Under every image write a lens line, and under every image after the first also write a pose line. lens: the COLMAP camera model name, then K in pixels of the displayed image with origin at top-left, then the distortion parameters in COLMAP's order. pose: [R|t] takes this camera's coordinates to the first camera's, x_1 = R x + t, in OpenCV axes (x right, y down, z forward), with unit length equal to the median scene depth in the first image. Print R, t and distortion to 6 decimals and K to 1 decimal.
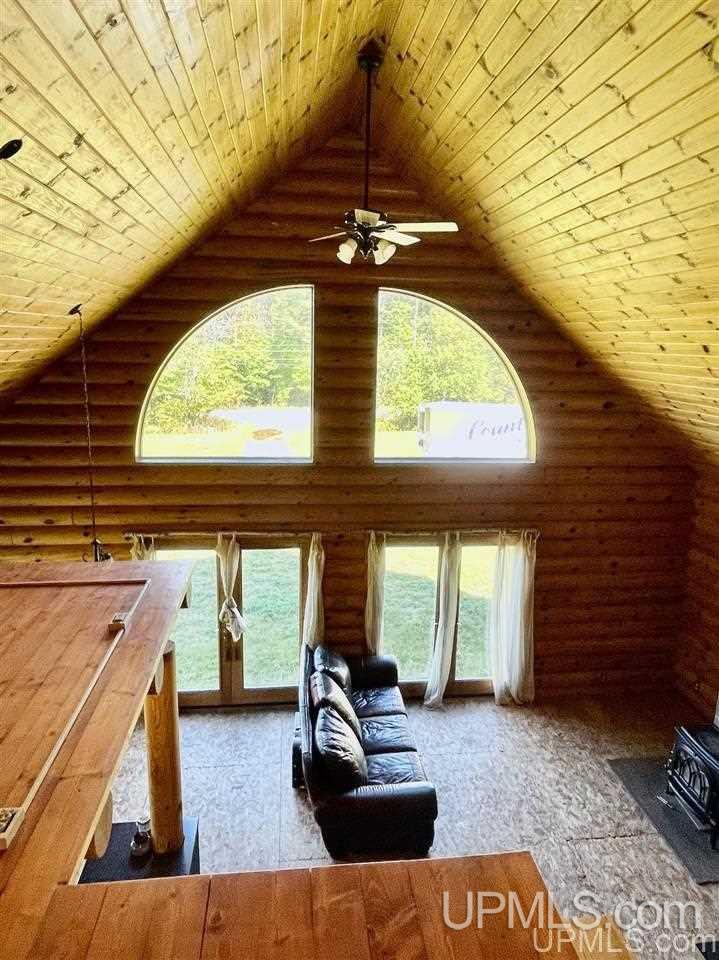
lens RADIAL K [[636.9, 0, 359.5], [0, 636.9, 480.0], [0, 0, 1]] dist [0.009046, 0.000523]
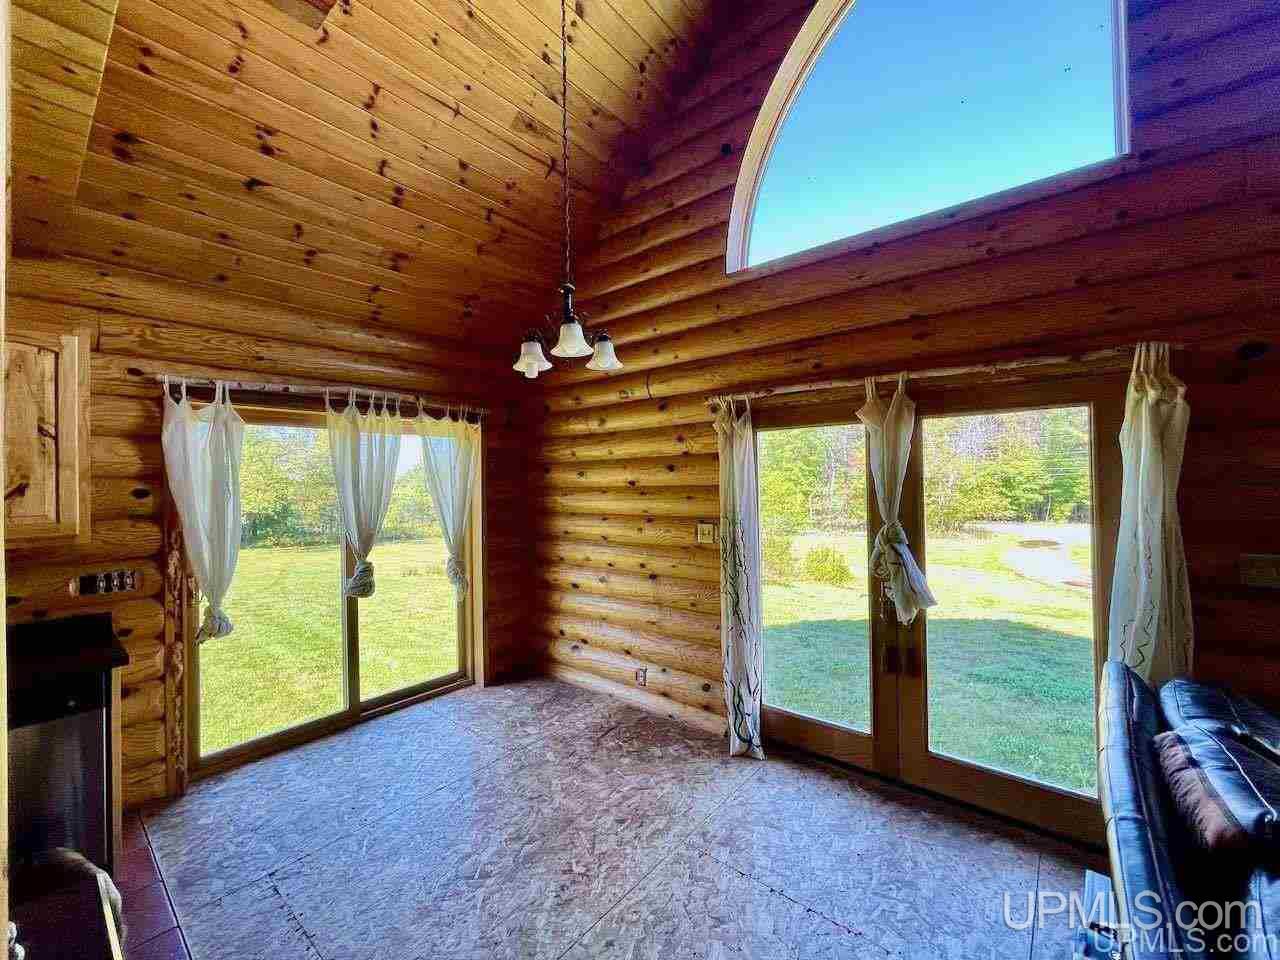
lens RADIAL K [[517.2, 0, 630.9], [0, 517.2, 474.4], [0, 0, 1]] dist [-0.000813, -0.000128]
pose [[0.687437, -0.040507, -0.725113, -0.060250], [-0.125718, 0.976733, -0.173748, 0.241752], [0.715280, 0.210601, 0.666350, 0.610556]]
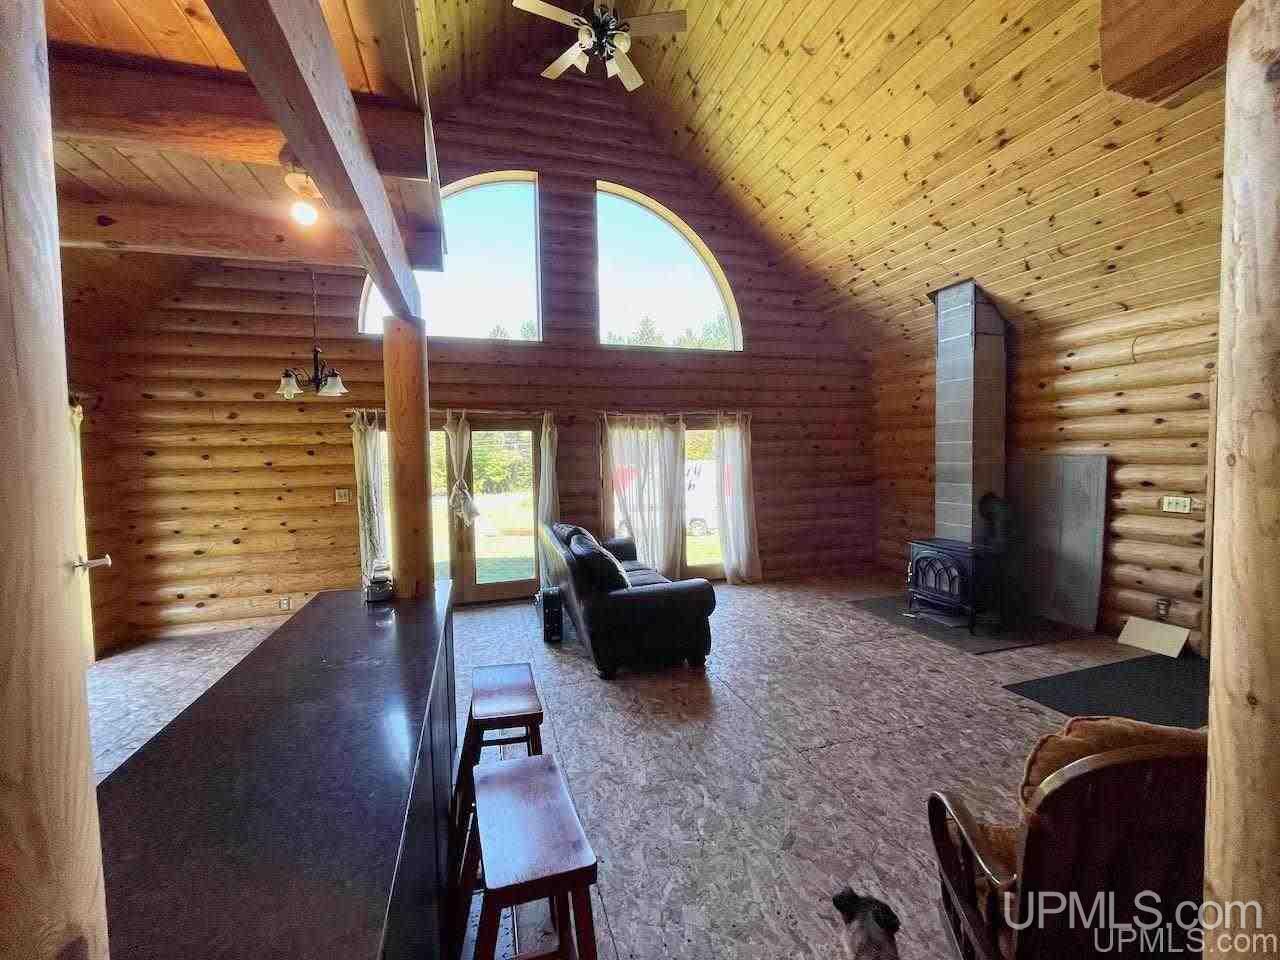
lens RADIAL K [[517.2, 0, 630.9], [0, 517.2, 474.4], [0, 0, 1]] dist [-0.000813, -0.000128]
pose [[0.983894, -0.046355, 0.172635, -0.084699], [0.076122, 0.982495, -0.170026, 0.331729], [-0.161732, 0.180429, 0.970200, 0.194793]]
